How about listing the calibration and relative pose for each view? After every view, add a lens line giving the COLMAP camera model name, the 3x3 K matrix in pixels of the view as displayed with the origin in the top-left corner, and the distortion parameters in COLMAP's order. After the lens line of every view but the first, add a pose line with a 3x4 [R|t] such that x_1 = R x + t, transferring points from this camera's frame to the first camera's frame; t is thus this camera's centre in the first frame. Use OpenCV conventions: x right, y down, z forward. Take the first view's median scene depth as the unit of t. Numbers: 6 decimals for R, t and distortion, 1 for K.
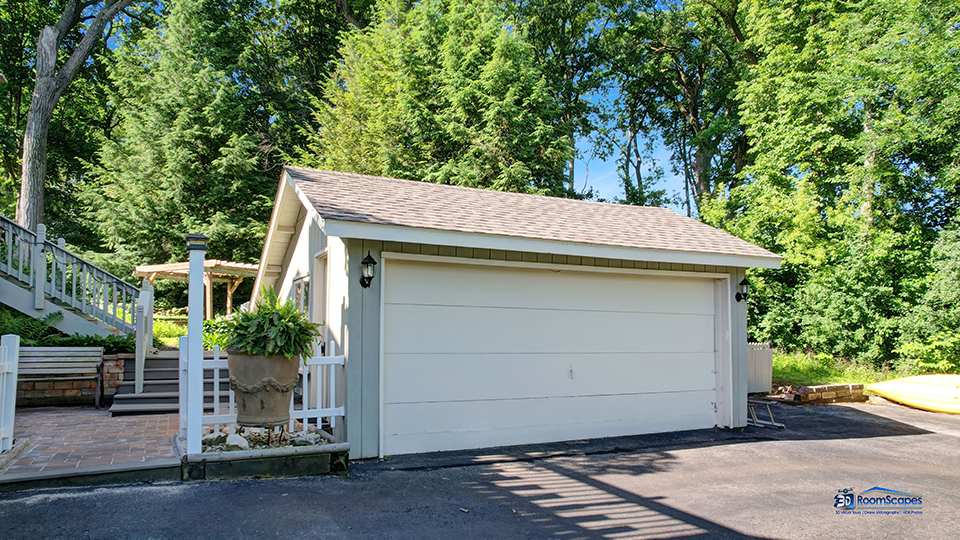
lens RADIAL K [[620.7, 0, 480.0], [0, 620.7, 293.6], [0, 0, 1]] dist [-0.000100, 0.001266]
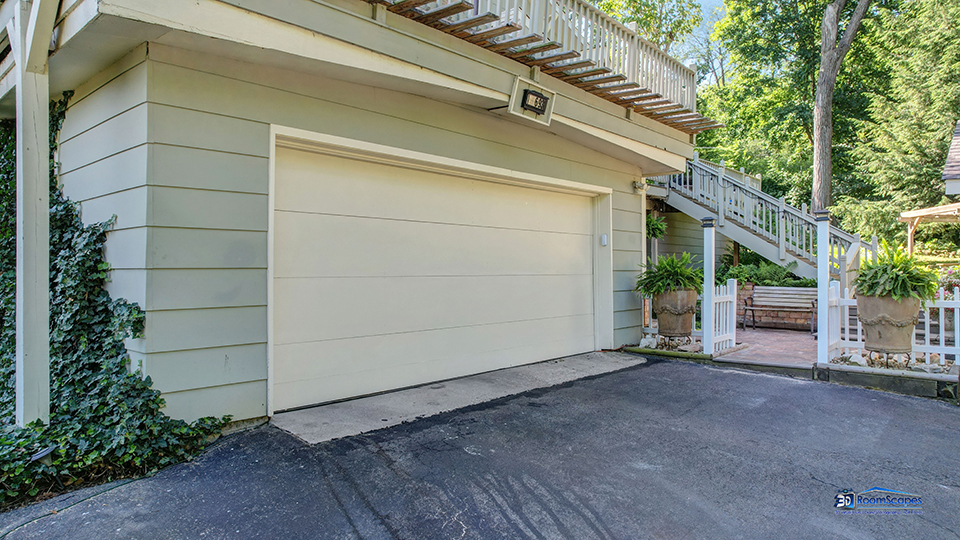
lens RADIAL K [[617.8, 0, 480.0], [0, 617.8, 270.0], [0, 0, 1]] dist [0.030307, 0.000260]
pose [[0.387210, -0.004207, -0.921982, 0.136102], [0.056595, 0.998212, 0.019213, -0.007001], [0.920253, -0.059619, 0.386756, -0.065892]]
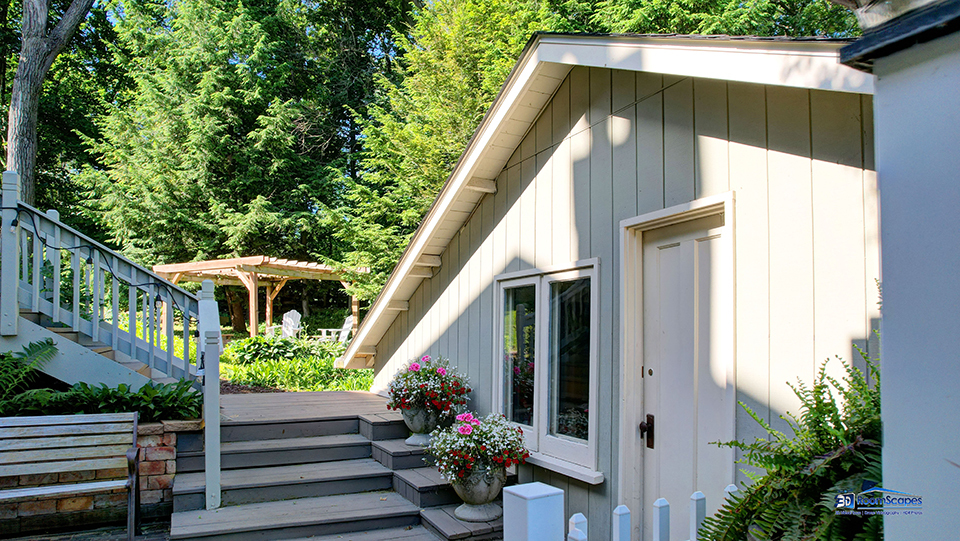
lens RADIAL K [[595.3, 0, 483.5], [0, 595.3, 310.3], [0, 0, 1]] dist [-0.003249, -0.000063]
pose [[0.999644, -0.000136, 0.026681, -0.148490], [-0.000431, 0.999774, 0.021248, -0.003237], [-0.026678, -0.021252, 0.999418, 0.224330]]
